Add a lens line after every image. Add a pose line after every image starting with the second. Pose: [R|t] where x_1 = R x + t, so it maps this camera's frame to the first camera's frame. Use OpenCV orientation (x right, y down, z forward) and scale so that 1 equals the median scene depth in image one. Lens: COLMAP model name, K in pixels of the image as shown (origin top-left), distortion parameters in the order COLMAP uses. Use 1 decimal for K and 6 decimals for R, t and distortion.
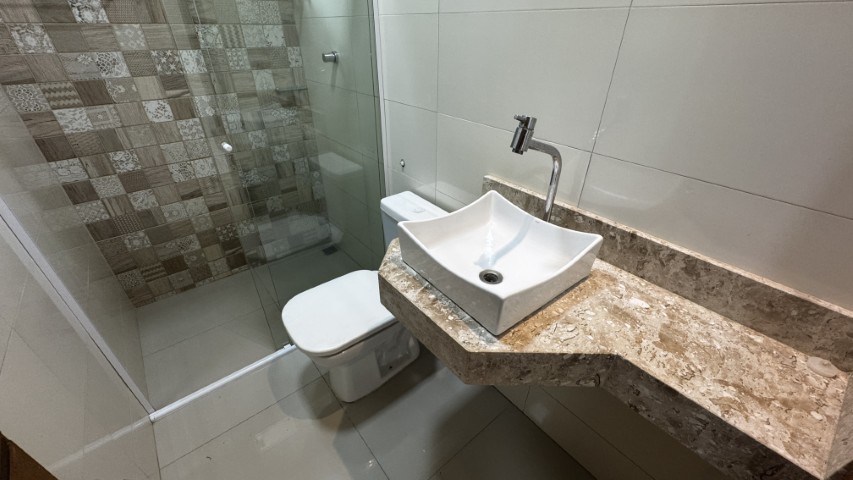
lens RADIAL K [[343.4, 0, 425.4], [0, 343.4, 238.5], [0, 0, 1]] dist [-0.003841, -0.000216]
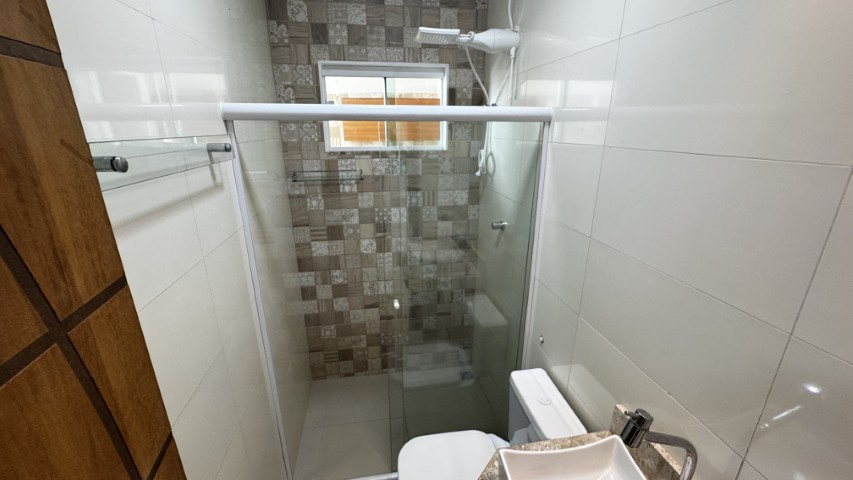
lens RADIAL K [[343.4, 0, 425.4], [0, 343.4, 238.5], [0, 0, 1]] dist [-0.003841, -0.000216]
pose [[0.869751, 0.147298, -0.470996, 0.061534], [-0.257431, 0.949691, -0.178374, -0.207482], [0.421027, 0.276390, 0.863913, -0.097113]]
